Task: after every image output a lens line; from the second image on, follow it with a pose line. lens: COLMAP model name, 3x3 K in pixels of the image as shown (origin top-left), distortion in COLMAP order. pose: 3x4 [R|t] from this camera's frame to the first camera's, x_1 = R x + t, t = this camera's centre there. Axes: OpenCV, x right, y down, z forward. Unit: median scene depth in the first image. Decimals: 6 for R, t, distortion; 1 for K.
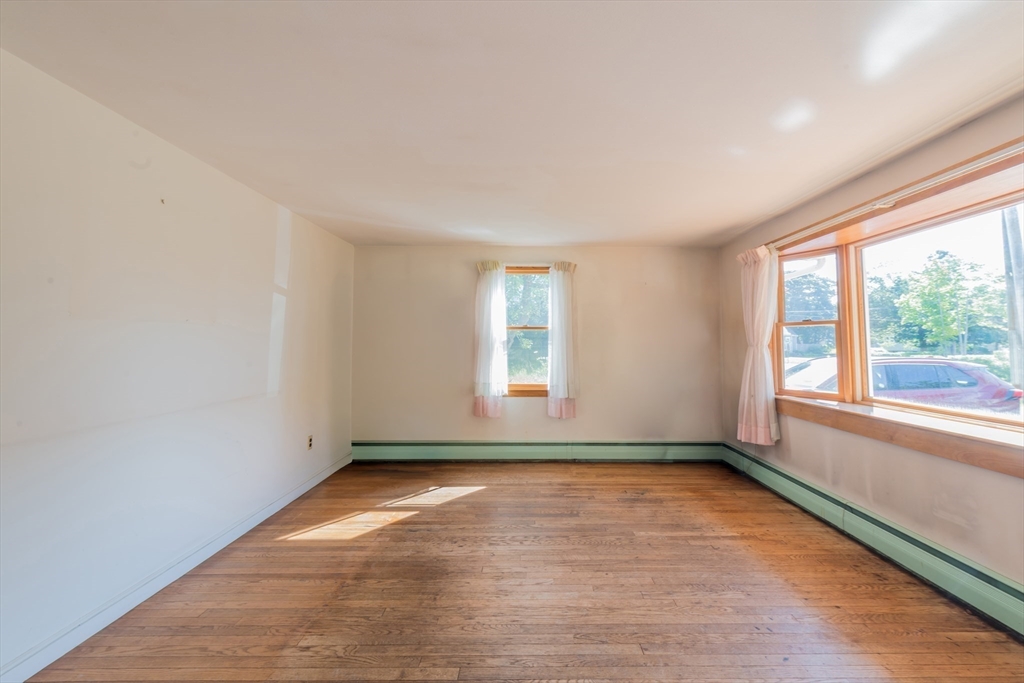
lens RADIAL K [[408.7, 0, 512.3], [0, 408.7, 309.9], [0, 0, 1]] dist [0.011539, -0.003342]
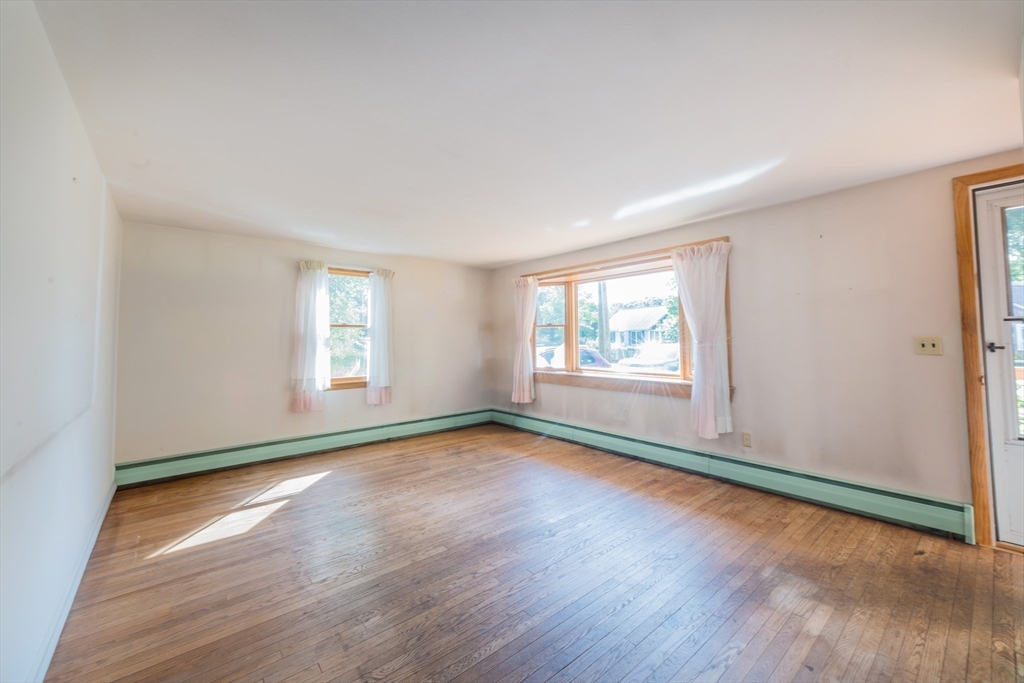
lens RADIAL K [[408.7, 0, 512.3], [0, 408.7, 309.9], [0, 0, 1]] dist [0.011539, -0.003342]
pose [[0.770748, 0.036545, 0.636091, -0.442149], [-0.042523, 0.999078, -0.005875, -0.015514], [-0.635720, -0.022520, 0.771591, -0.164883]]
